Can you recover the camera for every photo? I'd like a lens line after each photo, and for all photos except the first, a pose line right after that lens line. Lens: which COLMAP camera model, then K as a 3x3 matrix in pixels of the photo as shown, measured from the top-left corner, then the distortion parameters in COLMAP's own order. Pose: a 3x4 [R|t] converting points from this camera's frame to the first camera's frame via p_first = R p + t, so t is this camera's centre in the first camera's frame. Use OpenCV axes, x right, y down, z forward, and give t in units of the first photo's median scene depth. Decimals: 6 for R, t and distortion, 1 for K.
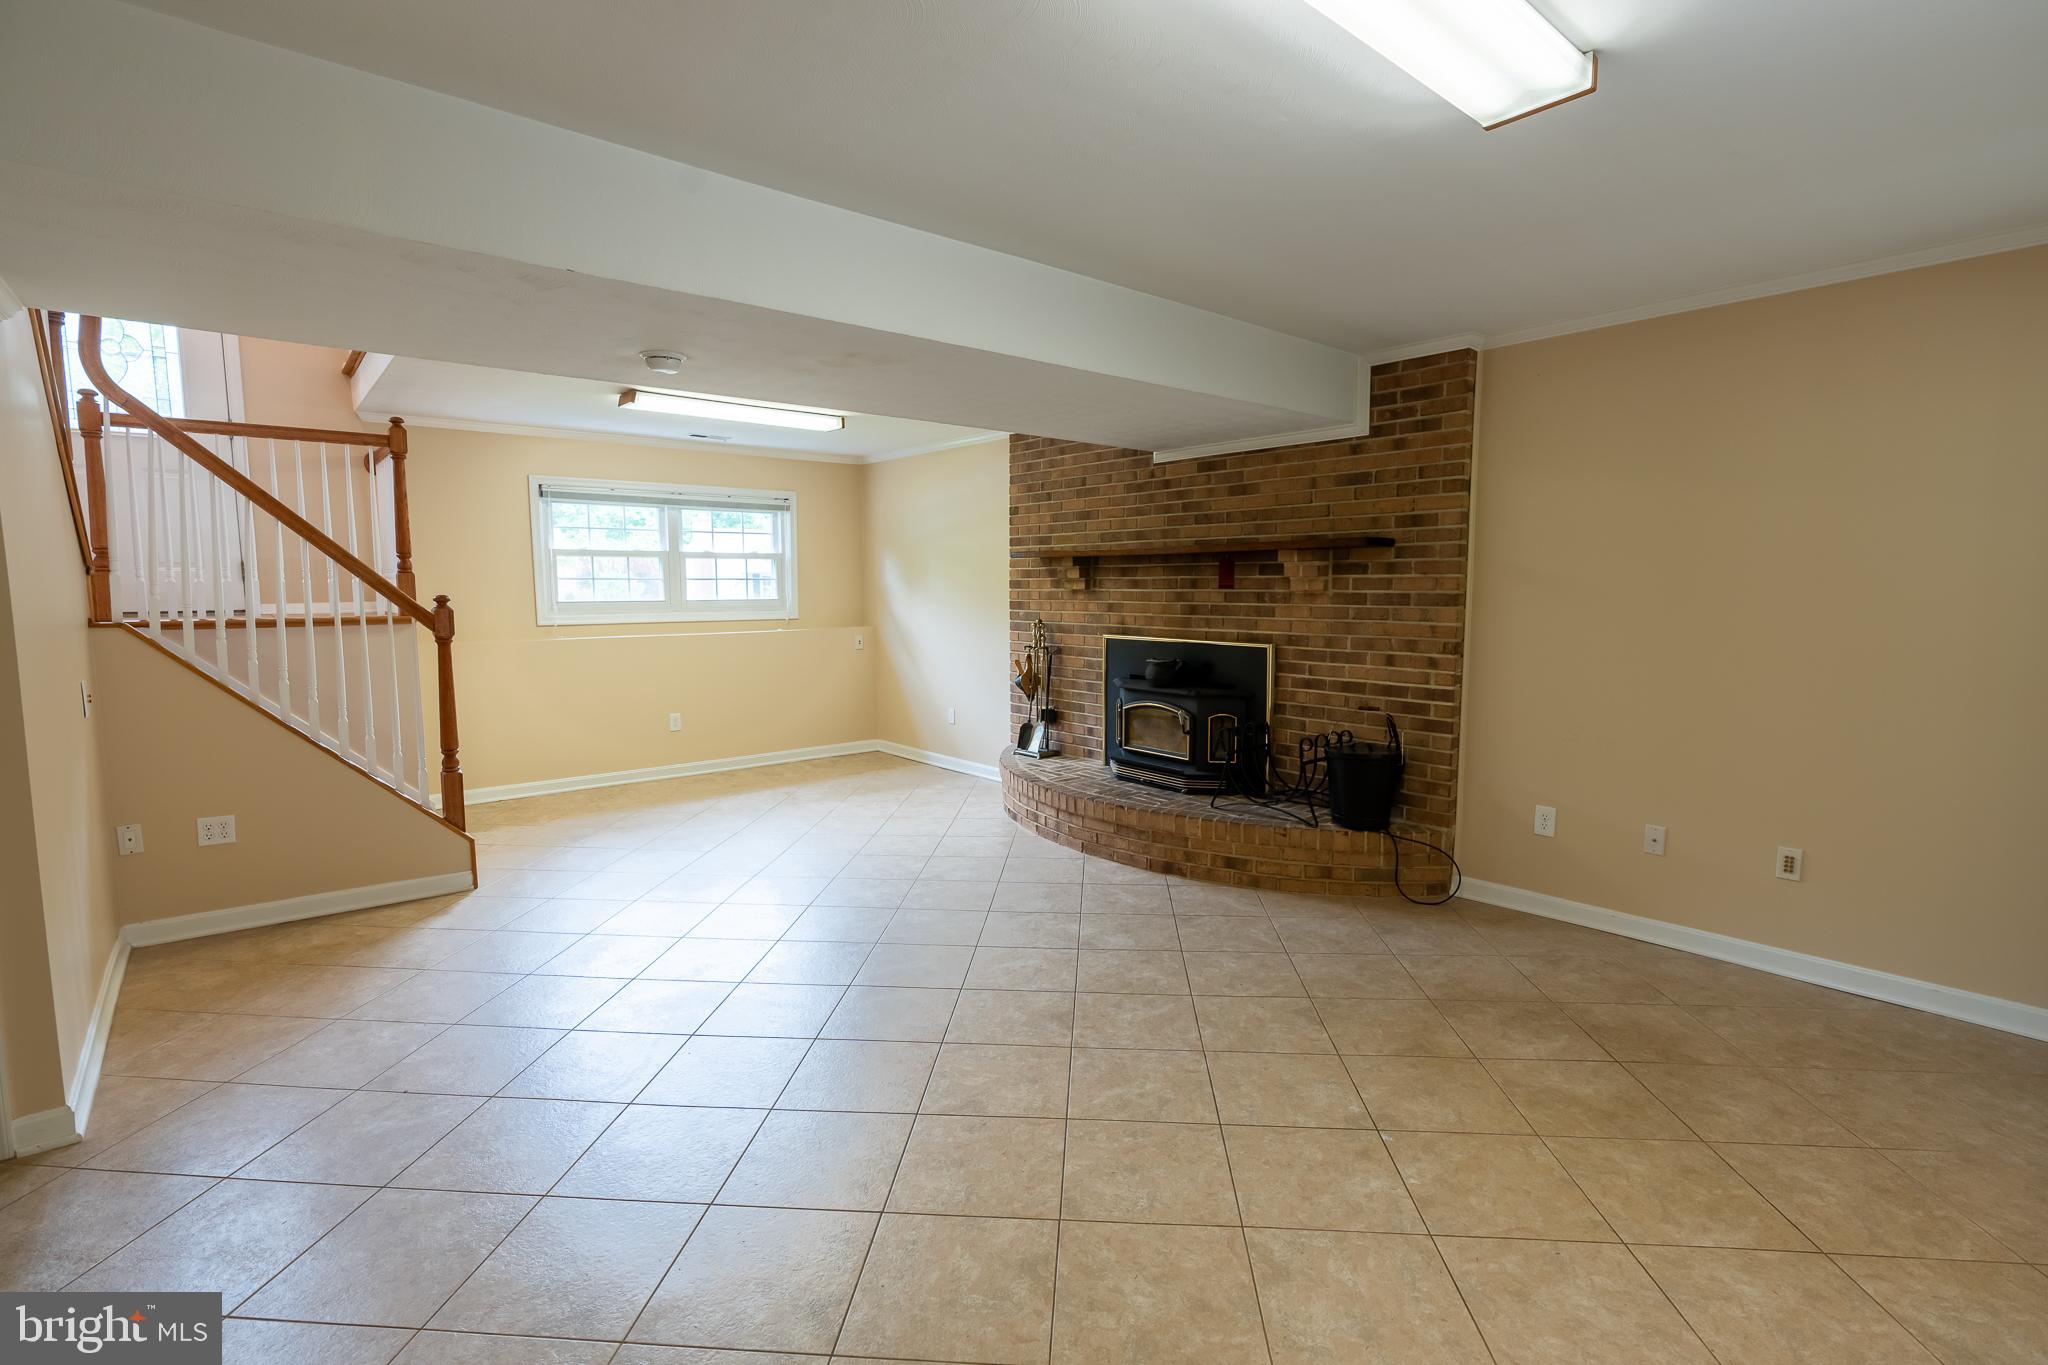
lens RADIAL K [[943.4, 0, 1025.2], [0, 943.4, 672.1], [0, 0, 1]] dist [-0.004958, -0.000107]
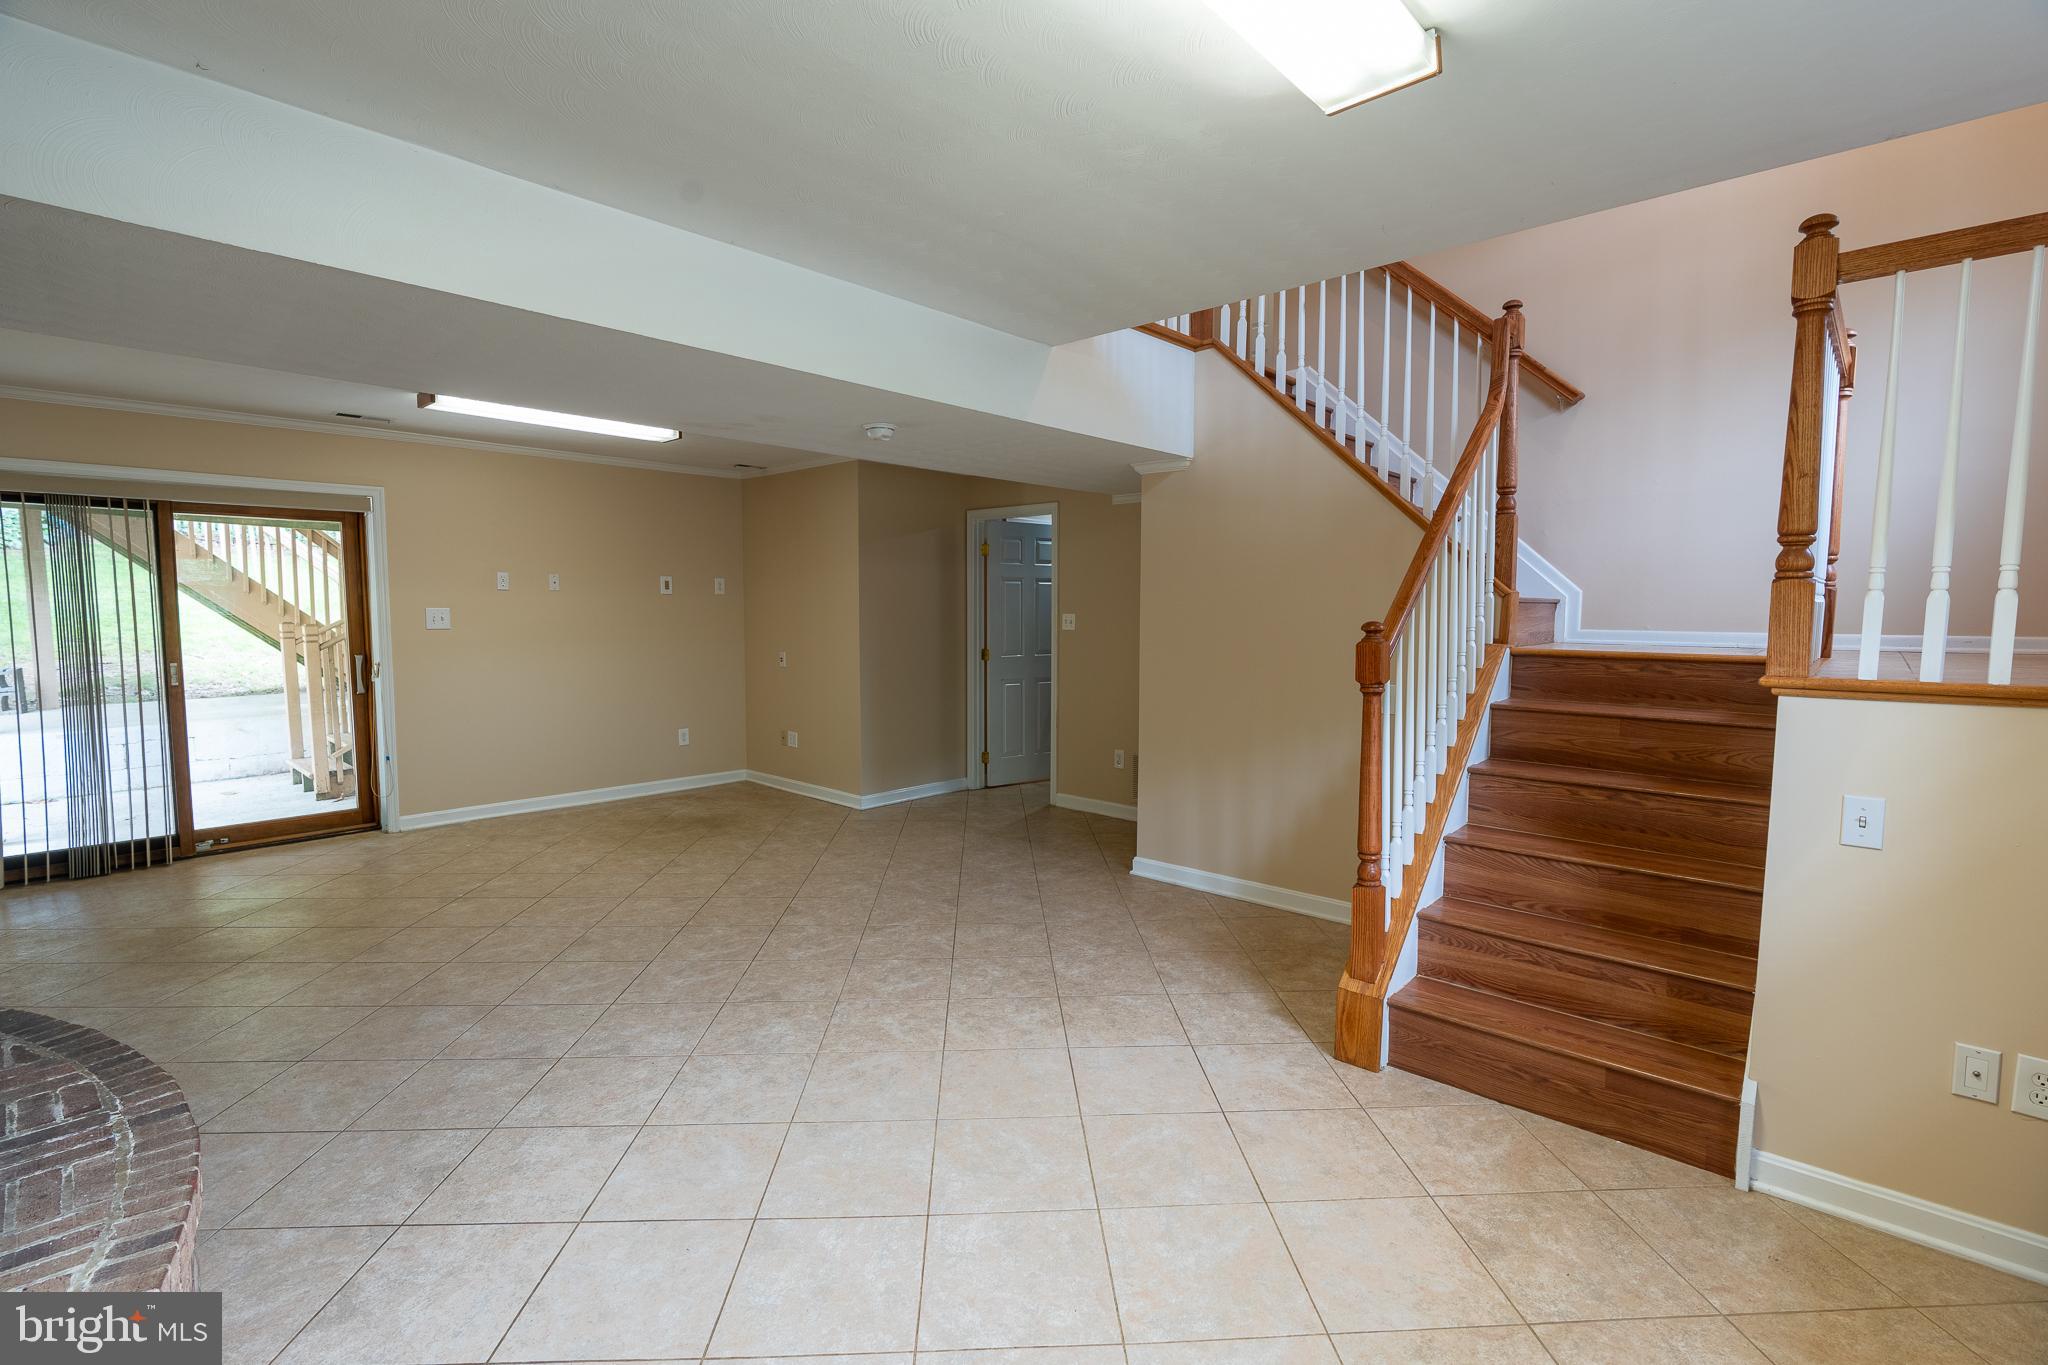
lens RADIAL K [[927.9, 0, 1029.3], [0, 927.9, 682.0], [0, 0, 1]] dist [-0.010772, 0.001389]
pose [[-0.991855, 0.010146, -0.126967, -0.242914], [-0.011882, 0.985105, 0.171545, -0.123599], [0.126816, 0.171656, -0.976961, 1.334465]]
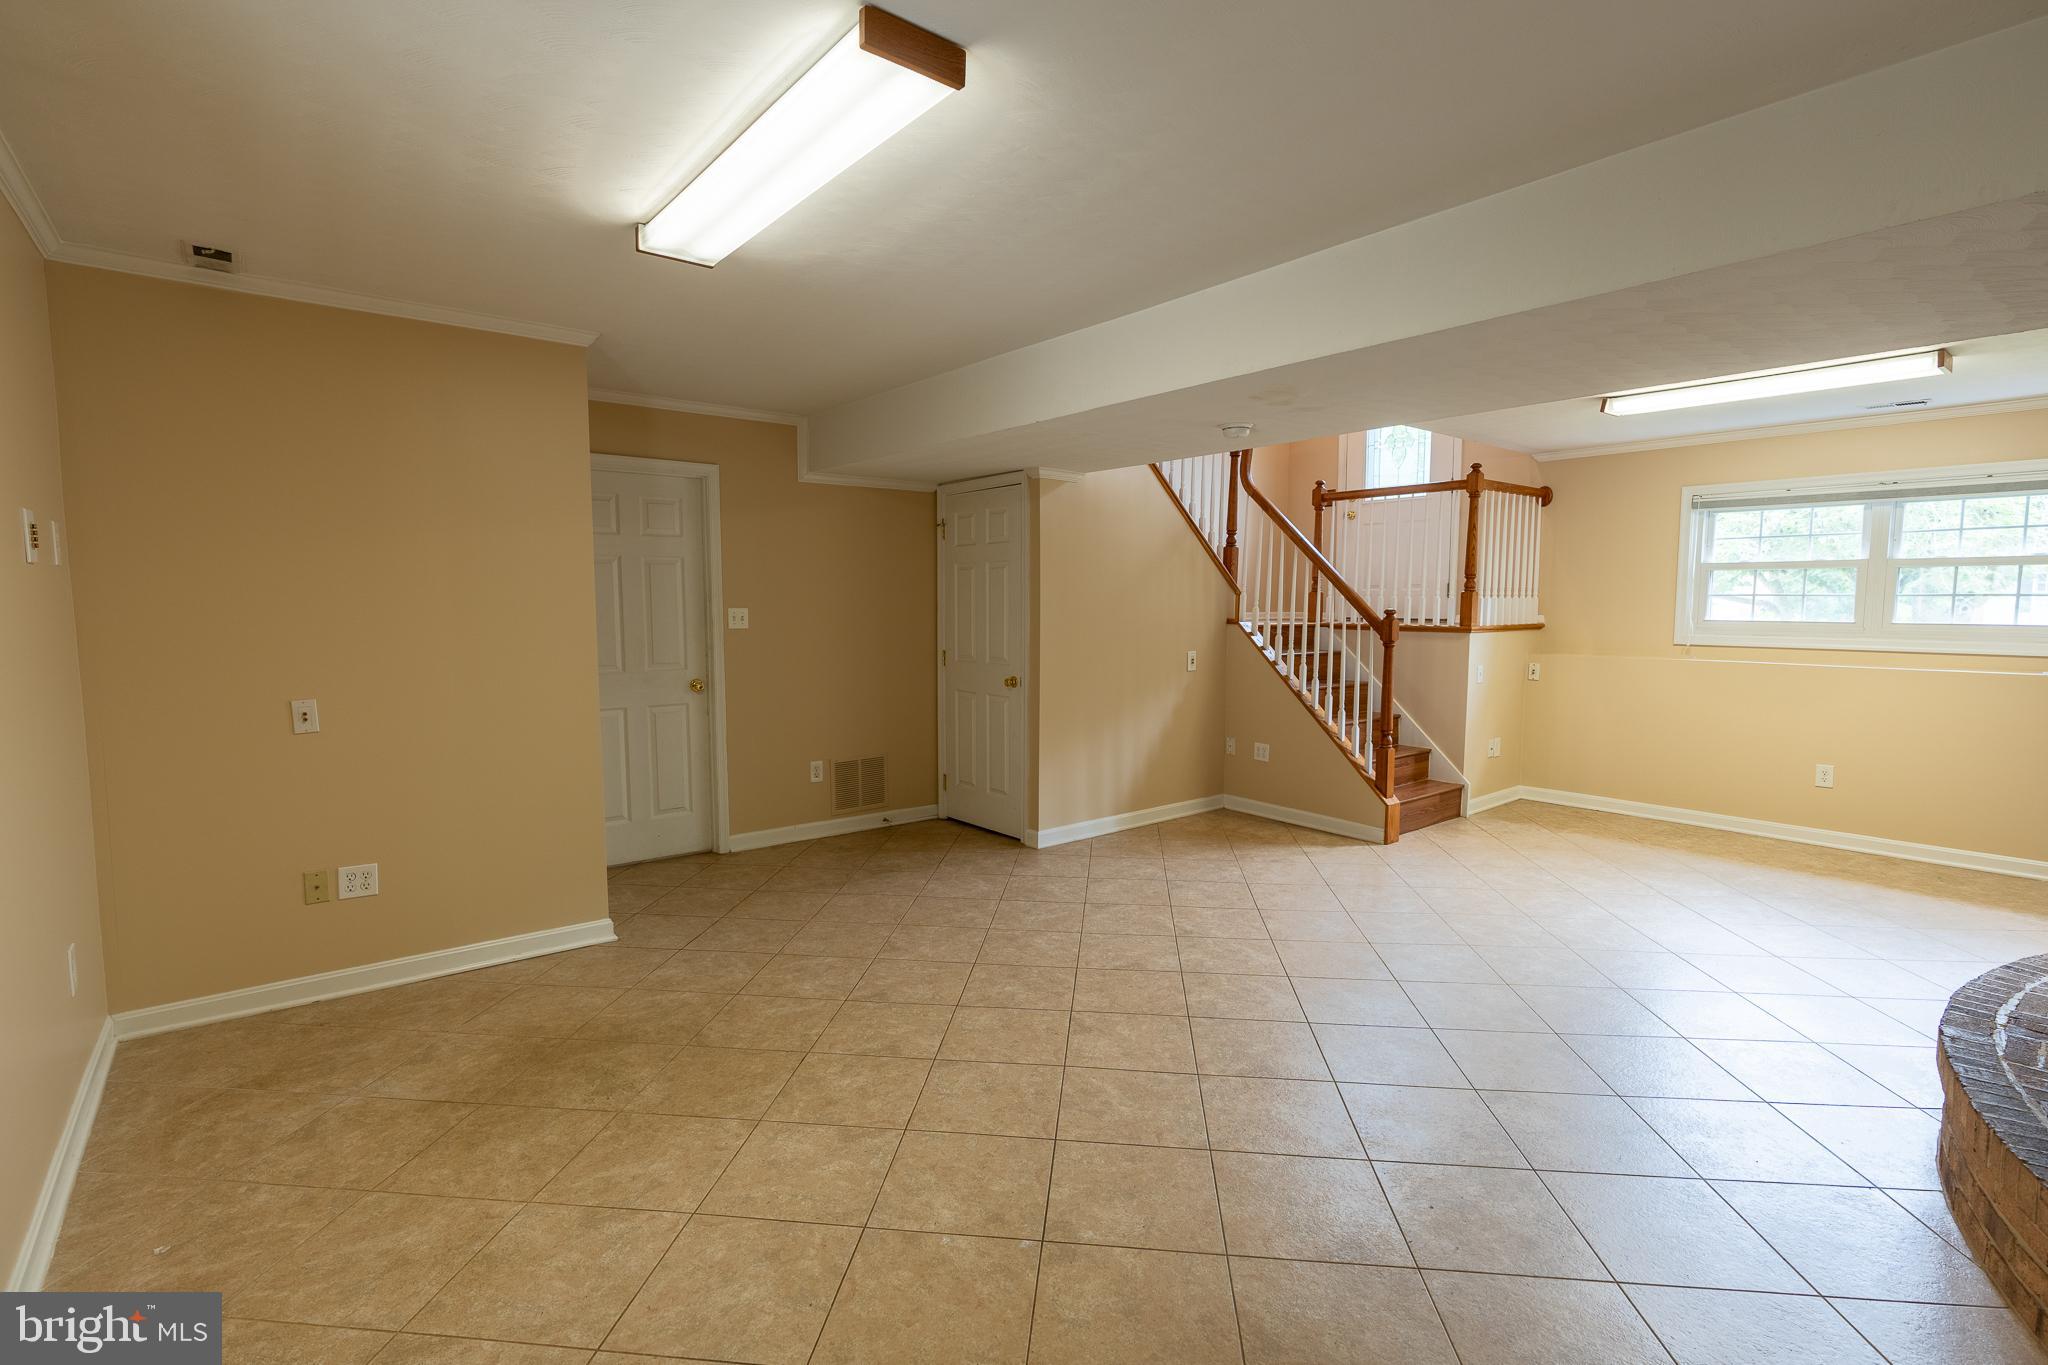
lens RADIAL K [[944.2, 0, 1029.7], [0, 944.2, 681.8], [0, 0, 1]] dist [-0.012900, 0.000939]
pose [[-0.016700, 0.087828, -0.995996, 0.548978], [-0.094451, 0.991542, 0.089019, -0.042502], [0.995389, 0.095559, -0.008264, 0.441127]]
